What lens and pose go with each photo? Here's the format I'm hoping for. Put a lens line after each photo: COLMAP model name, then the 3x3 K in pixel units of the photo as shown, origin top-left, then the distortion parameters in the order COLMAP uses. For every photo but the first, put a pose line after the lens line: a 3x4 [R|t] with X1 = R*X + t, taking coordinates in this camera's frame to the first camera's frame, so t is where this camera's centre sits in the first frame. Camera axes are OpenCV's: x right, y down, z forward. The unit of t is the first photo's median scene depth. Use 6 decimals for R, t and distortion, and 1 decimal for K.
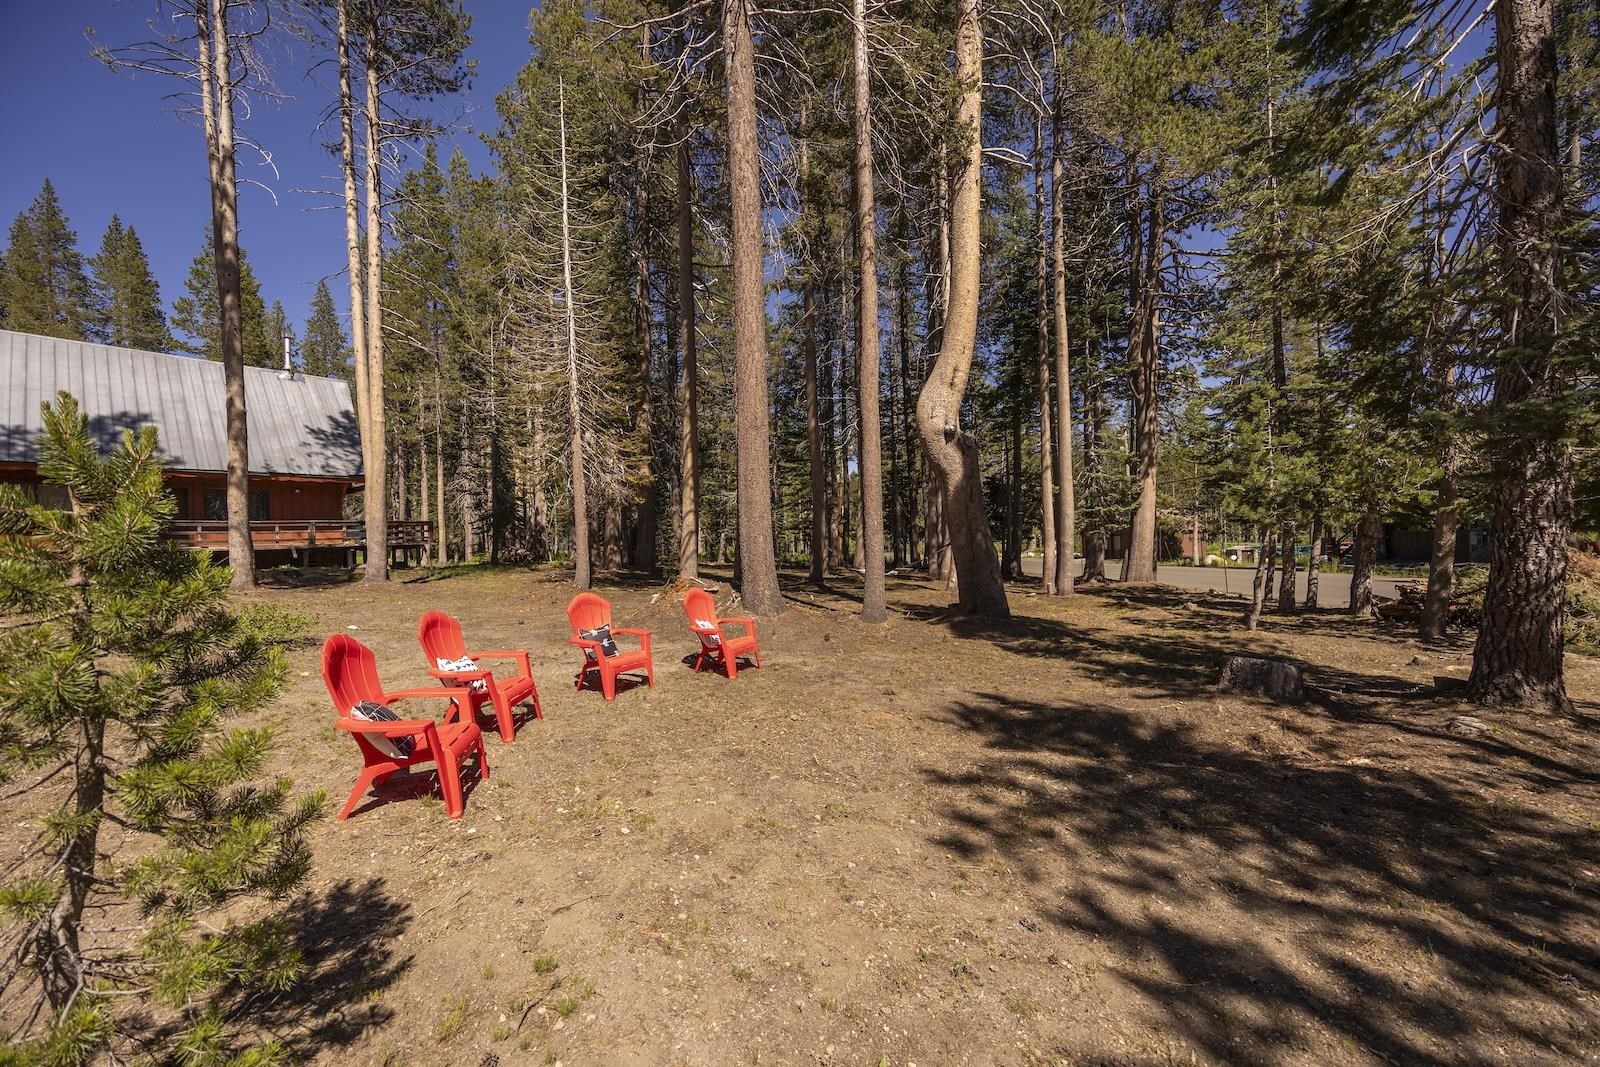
lens RADIAL K [[609.2, 0, 793.5], [0, 609.2, 535.3], [0, 0, 1]] dist [-0.003175, 0.000134]
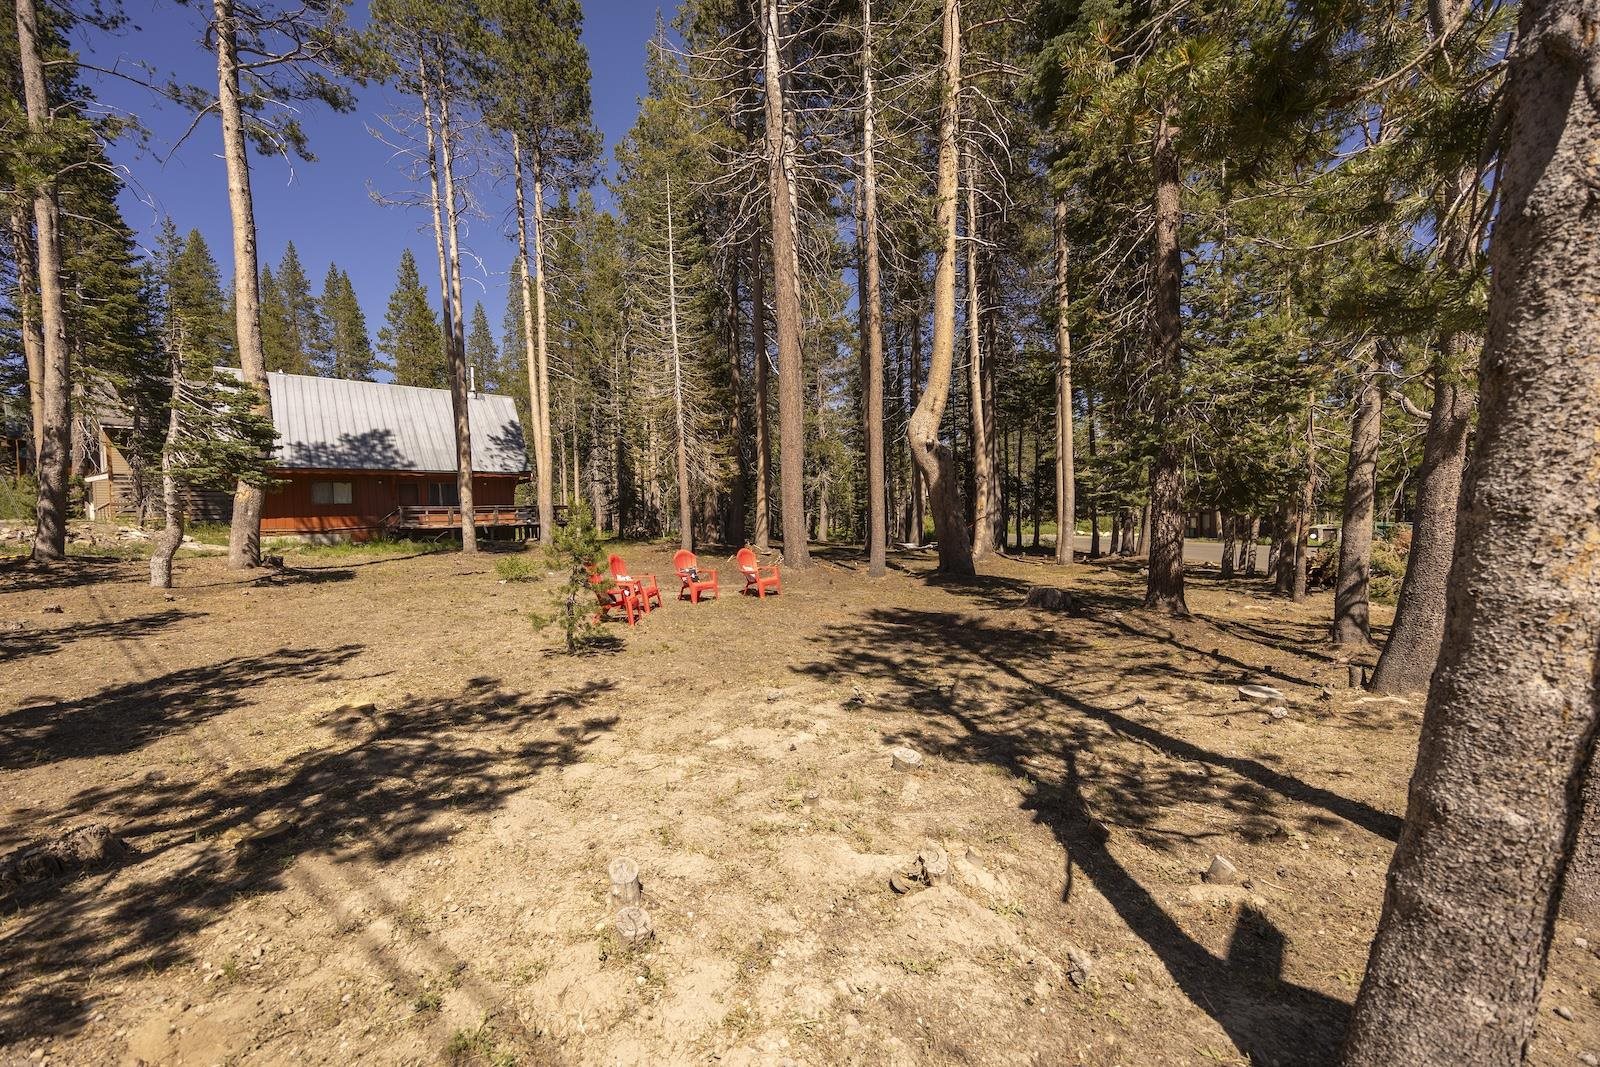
lens RADIAL K [[609.2, 0, 793.5], [0, 609.2, 535.3], [0, 0, 1]] dist [-0.003175, 0.000134]
pose [[0.985748, 0.003270, -0.168196, 0.109774], [0.002452, 0.999426, 0.033803, -0.003687], [0.168210, -0.033733, 0.985174, -0.277456]]
